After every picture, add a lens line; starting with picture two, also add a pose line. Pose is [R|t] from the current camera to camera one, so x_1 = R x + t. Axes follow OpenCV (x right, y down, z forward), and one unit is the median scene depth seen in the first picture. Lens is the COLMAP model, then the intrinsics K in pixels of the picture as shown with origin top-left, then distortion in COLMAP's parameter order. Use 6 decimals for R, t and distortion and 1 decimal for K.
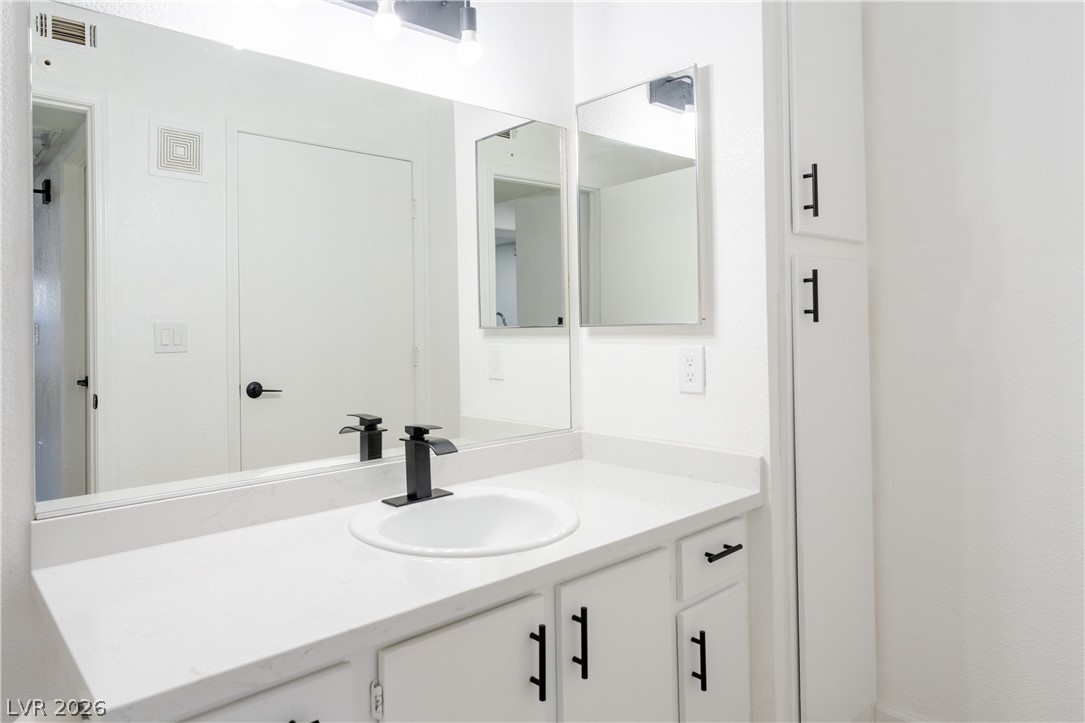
lens RADIAL K [[698.4, 0, 549.2], [0, 698.4, 352.1], [0, 0, 1]] dist [0.016400, 0.002812]
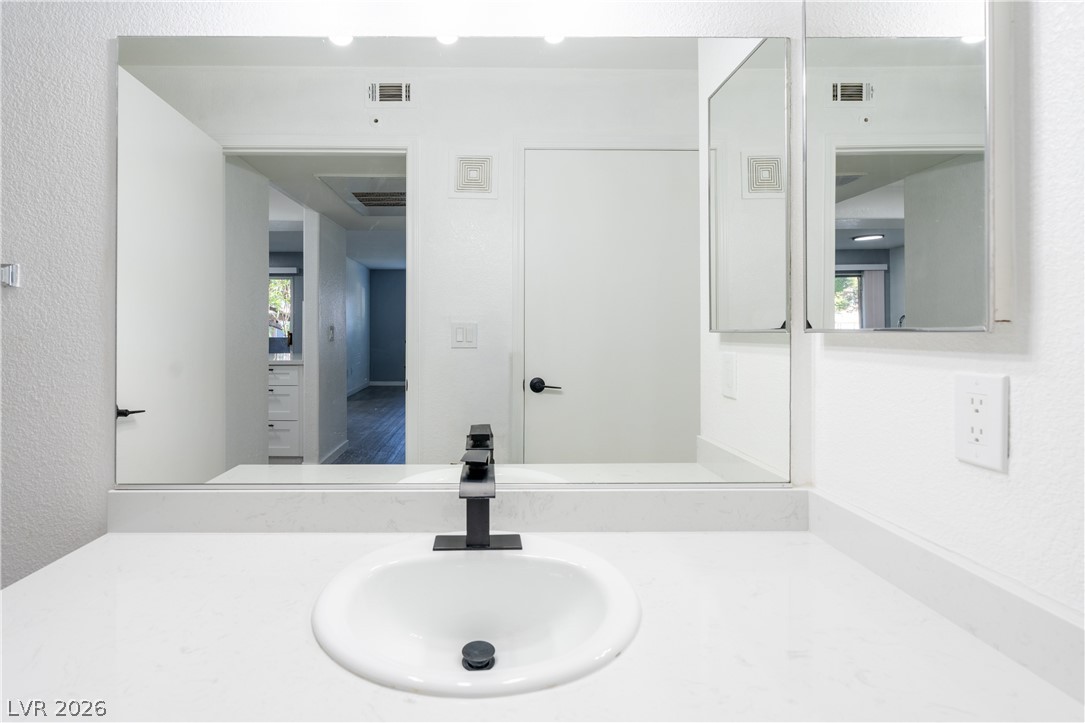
lens RADIAL K [[576.8, 0, 541.2], [0, 576.8, 340.1], [0, 0, 1]] dist [0.015042, -0.000928]
pose [[0.727783, 0.027880, -0.685240, 0.237013], [-0.038929, 0.999242, -0.000690, -0.018626], [0.684701, 0.027178, 0.728317, 0.428556]]
